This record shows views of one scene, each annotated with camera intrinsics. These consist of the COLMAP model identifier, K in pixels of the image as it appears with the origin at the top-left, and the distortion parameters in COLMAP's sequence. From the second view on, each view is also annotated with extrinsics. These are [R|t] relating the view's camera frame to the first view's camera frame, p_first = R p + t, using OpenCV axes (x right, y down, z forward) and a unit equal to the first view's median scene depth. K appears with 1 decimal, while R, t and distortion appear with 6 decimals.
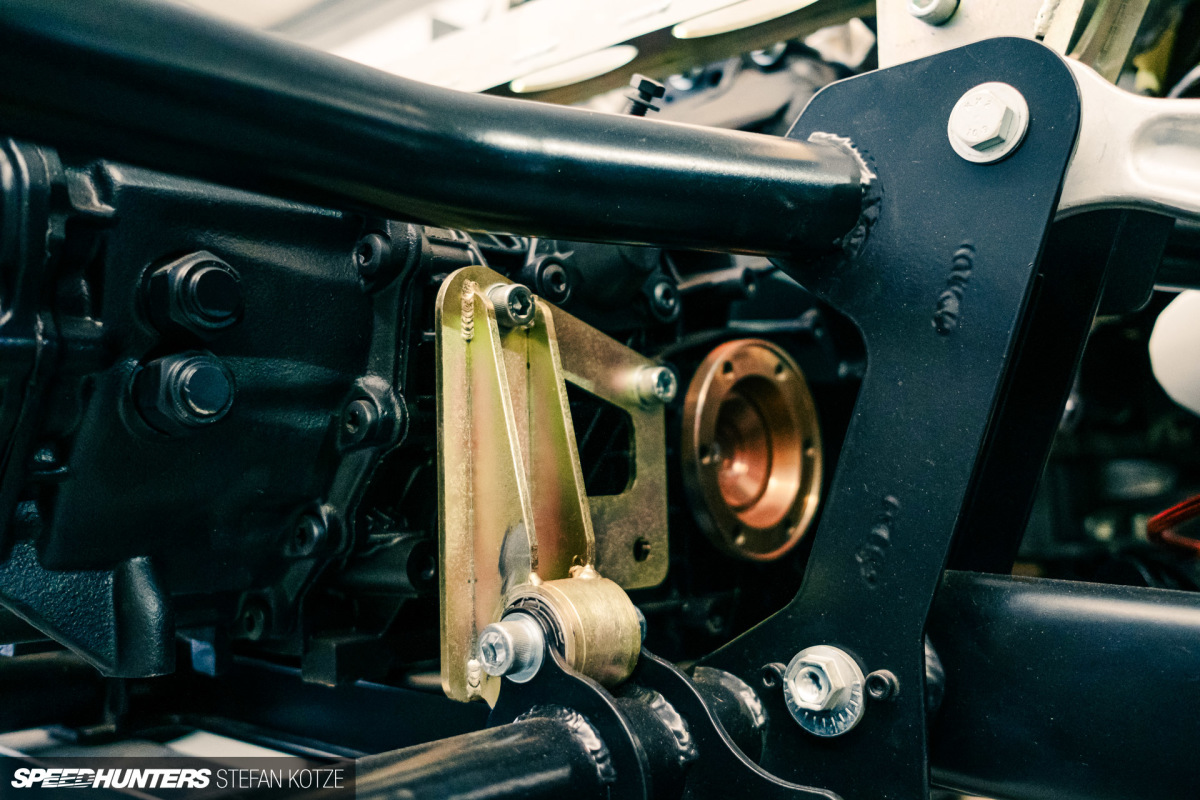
lens RADIAL K [[1141.7, 0, 600.0], [0, 1141.7, 400.0], [0, 0, 1]] dist [-0.007022, 0.004543]
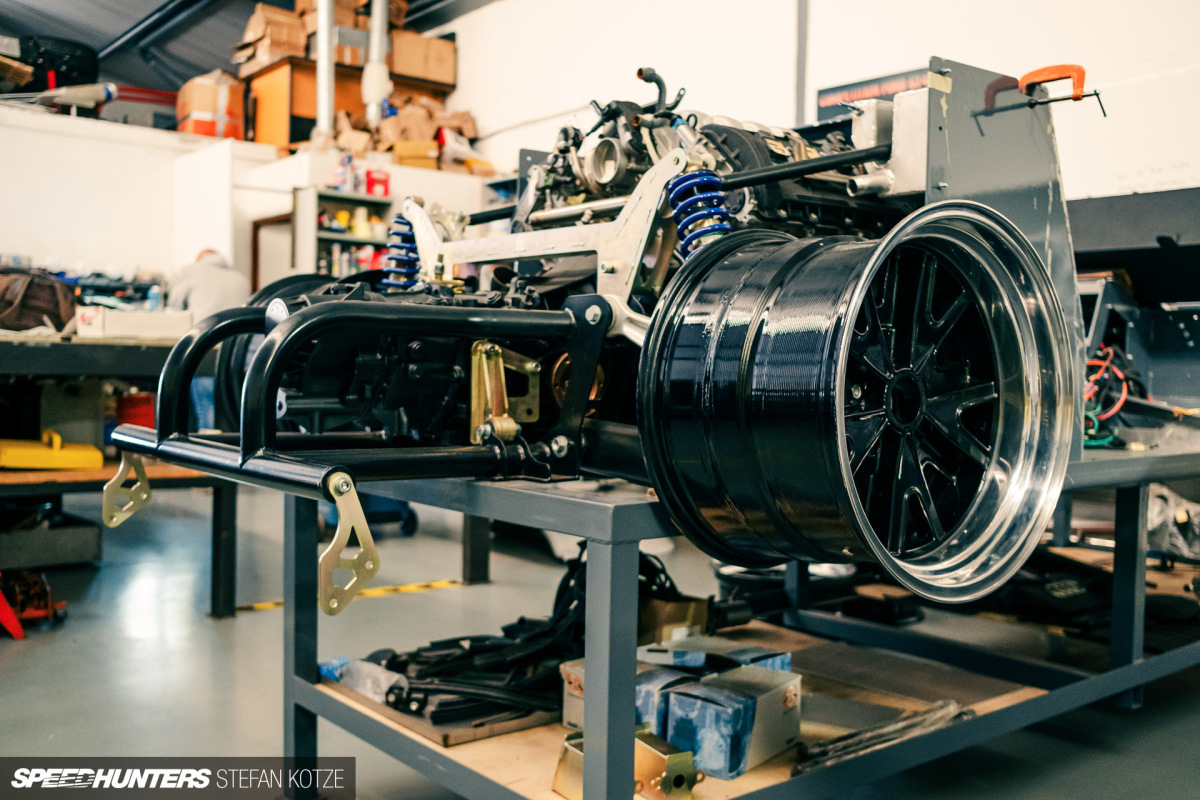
lens RADIAL K [[1141.7, 0, 600.0], [0, 1141.7, 400.0], [0, 0, 1]] dist [-0.007022, 0.004543]
pose [[0.986489, 0.039764, -0.158931, 0.977275], [-0.023752, 0.994561, 0.101409, -0.333023], [0.162099, -0.096264, 0.982068, -2.995001]]
